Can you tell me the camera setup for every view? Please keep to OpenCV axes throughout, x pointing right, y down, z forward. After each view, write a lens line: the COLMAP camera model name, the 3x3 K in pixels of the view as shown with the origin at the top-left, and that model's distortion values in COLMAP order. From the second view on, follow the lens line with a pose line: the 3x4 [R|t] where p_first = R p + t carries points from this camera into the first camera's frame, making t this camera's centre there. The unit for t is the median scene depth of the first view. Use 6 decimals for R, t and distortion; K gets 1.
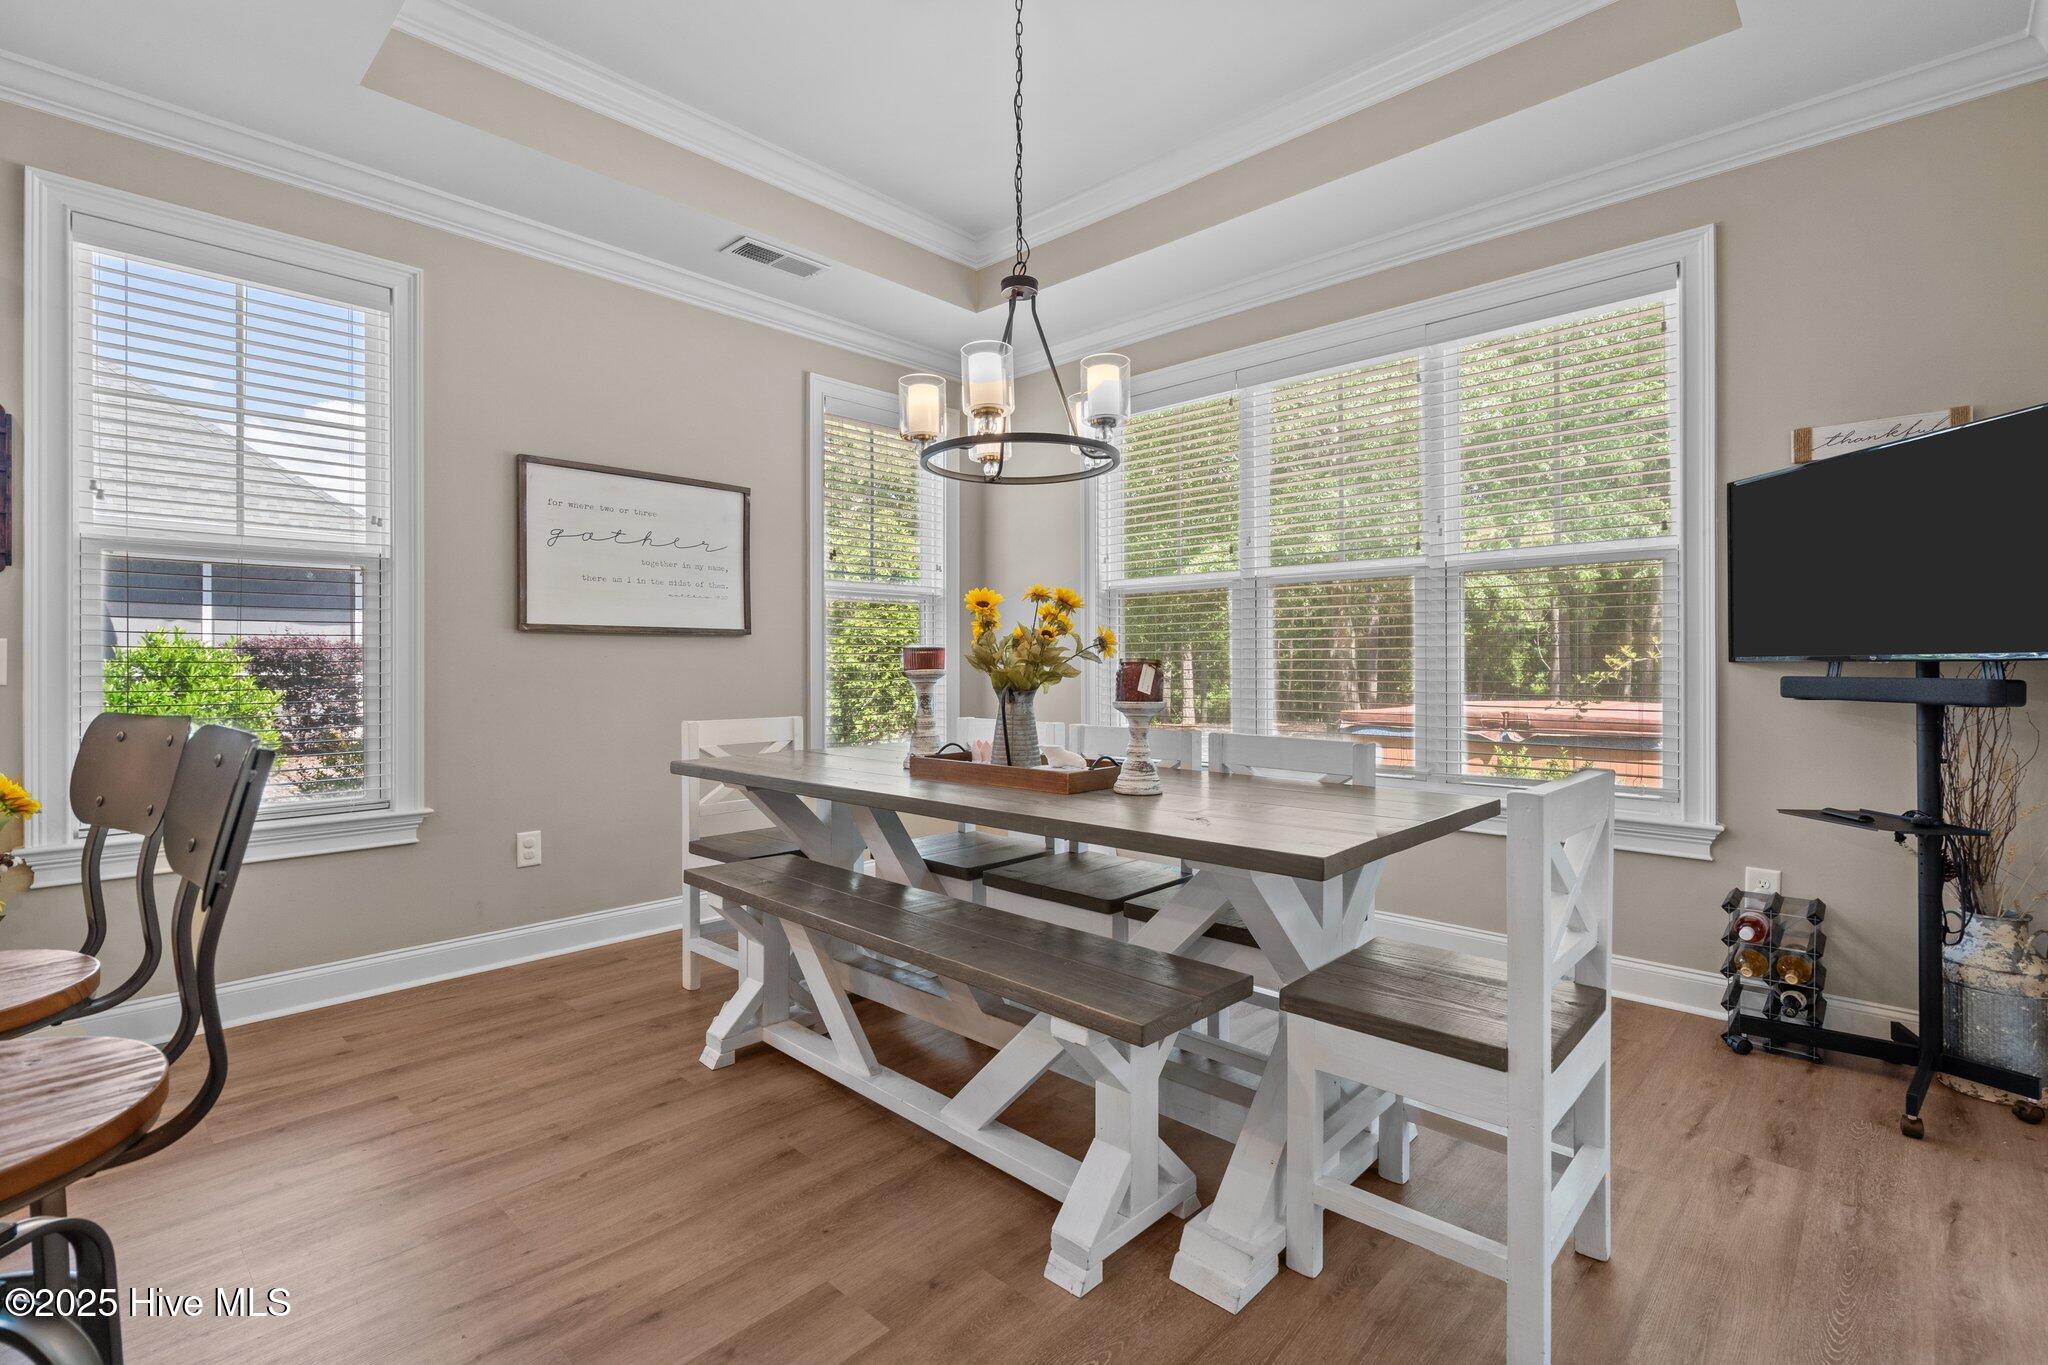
lens RADIAL K [[931.7, 0, 1020.9], [0, 931.7, 677.6], [0, 0, 1]] dist [-0.005441, 0.002336]
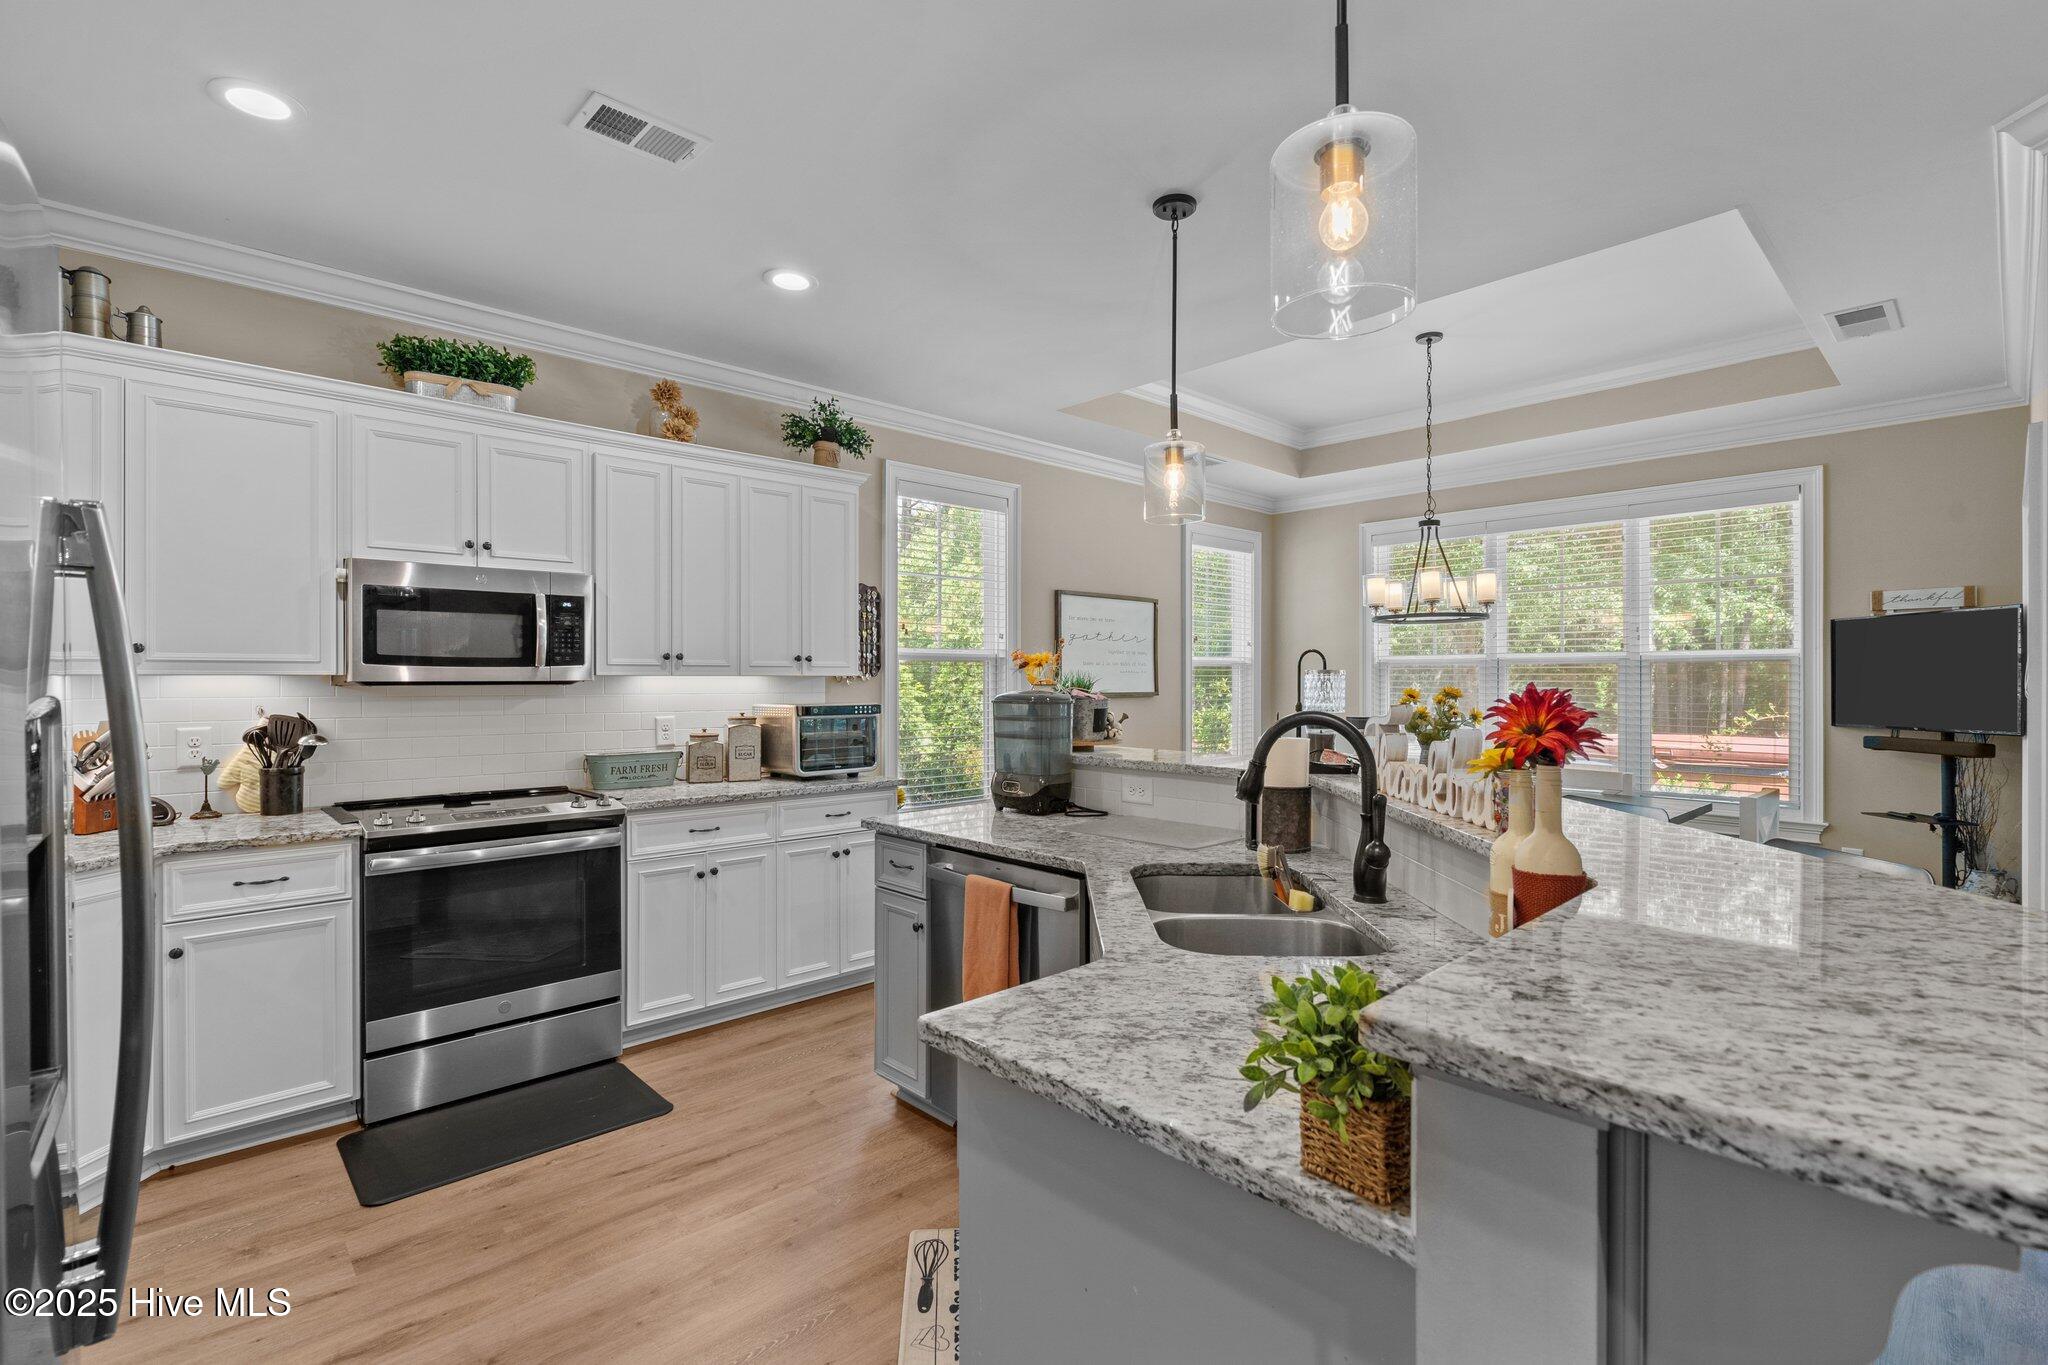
lens RADIAL K [[931.7, 0, 1015.2], [0, 931.7, 691.4], [0, 0, 1]] dist [-0.005441, 0.002336]
pose [[0.997563, 0.005100, -0.069587, -0.633892], [-0.005329, 0.999981, -0.003104, -0.069919], [0.069570, 0.003468, 0.997571, -0.830936]]
